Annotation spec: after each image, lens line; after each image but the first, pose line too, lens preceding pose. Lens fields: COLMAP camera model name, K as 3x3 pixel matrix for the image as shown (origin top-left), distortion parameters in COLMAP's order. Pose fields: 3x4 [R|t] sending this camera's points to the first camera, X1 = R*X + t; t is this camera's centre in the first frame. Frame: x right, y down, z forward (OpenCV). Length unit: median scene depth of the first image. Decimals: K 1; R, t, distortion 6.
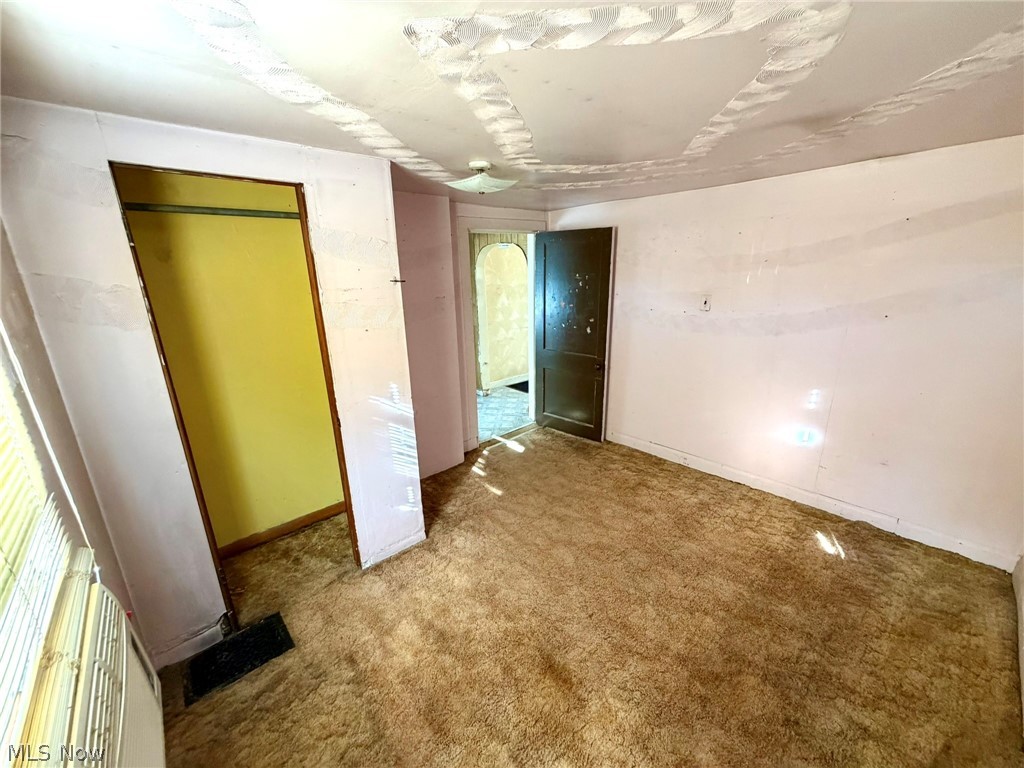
lens RADIAL K [[410.7, 0, 512.0], [0, 410.7, 384.0], [0, 0, 1]] dist [0.001722, 0.000122]
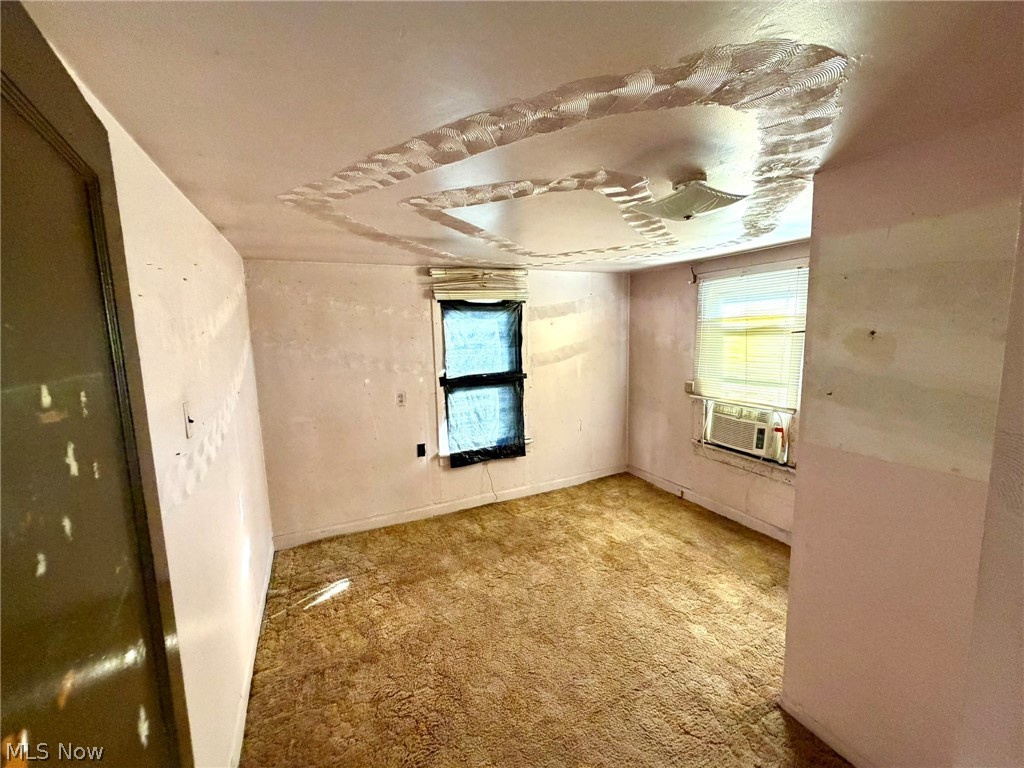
lens RADIAL K [[410.7, 0, 512.0], [0, 410.7, 384.0], [0, 0, 1]] dist [0.001722, 0.000122]
pose [[-0.957592, 0.005841, 0.288068, 0.017254], [0.122102, 0.913807, 0.387360, -0.498301], [-0.260976, 0.406107, -0.875768, 1.744679]]
